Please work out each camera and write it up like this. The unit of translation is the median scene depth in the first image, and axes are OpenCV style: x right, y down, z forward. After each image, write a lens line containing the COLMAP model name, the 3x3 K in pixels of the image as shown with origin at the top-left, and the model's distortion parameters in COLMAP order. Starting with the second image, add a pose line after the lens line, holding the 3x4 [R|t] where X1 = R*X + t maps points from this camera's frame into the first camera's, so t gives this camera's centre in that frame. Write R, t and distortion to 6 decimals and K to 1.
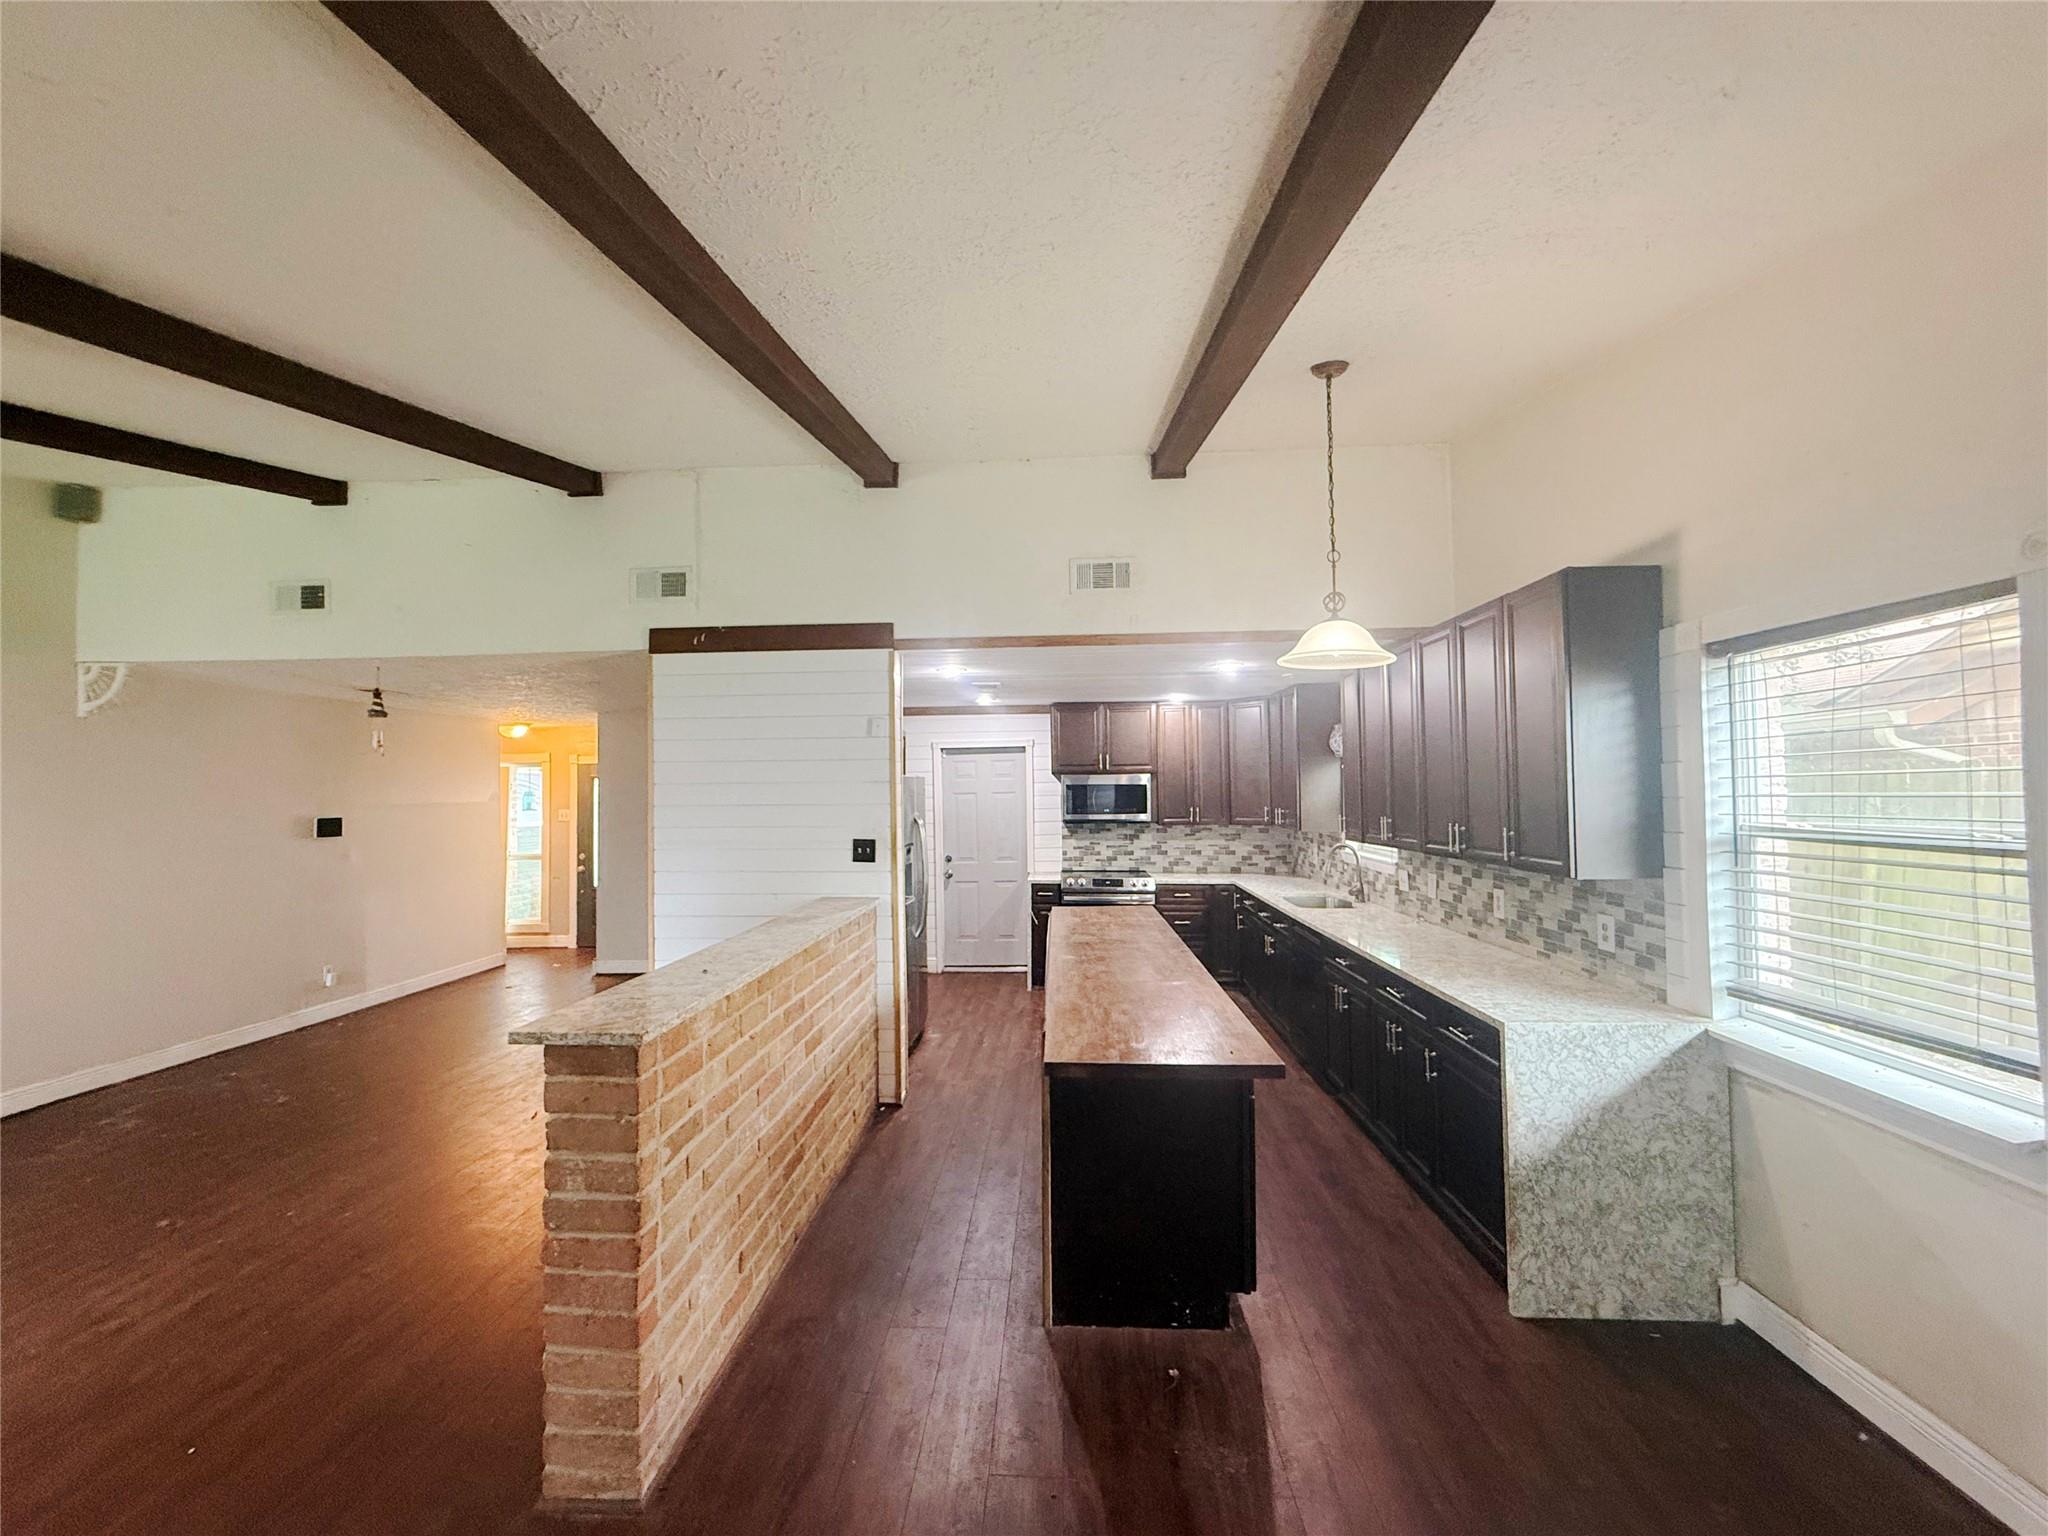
lens RADIAL K [[828.7, 0, 1017.3], [0, 828.7, 772.1], [0, 0, 1]] dist [0.000246, -0.000035]
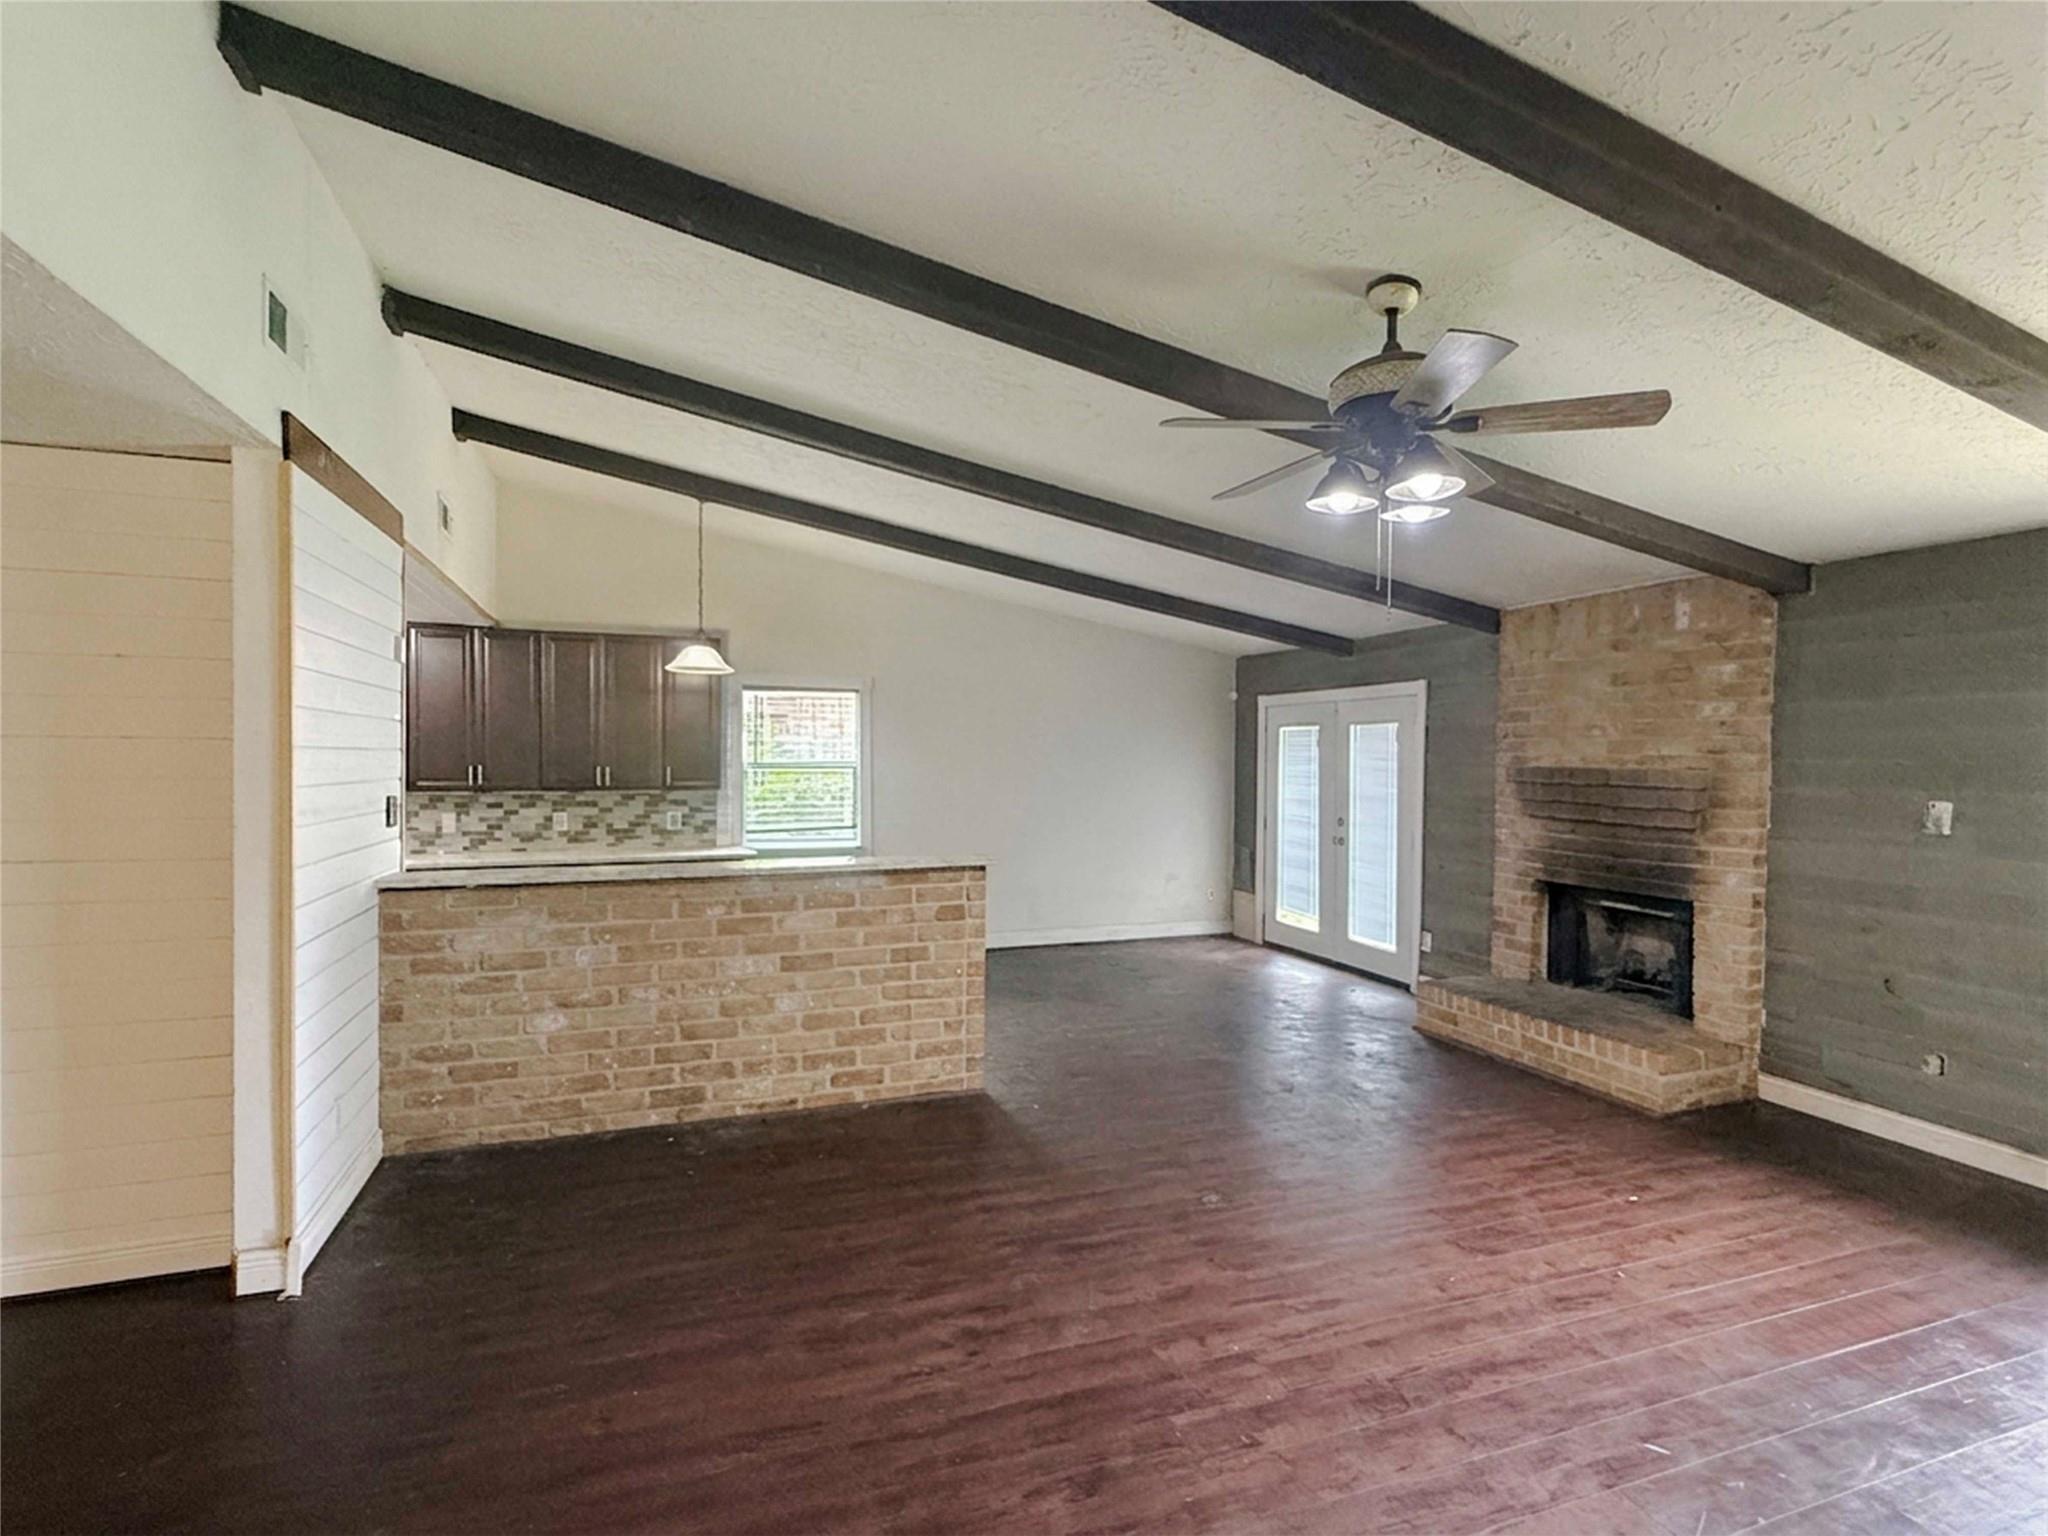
lens RADIAL K [[1015.5, 0, 1020.9], [0, 1015.5, 765.2], [0, 0, 1]] dist [-0.000125, -0.000006]
pose [[-0.386015, -0.002094, 0.922490, -1.699599], [-0.022849, 0.999712, -0.007292, 0.060220], [-0.922210, -0.023892, -0.385951, 1.116424]]
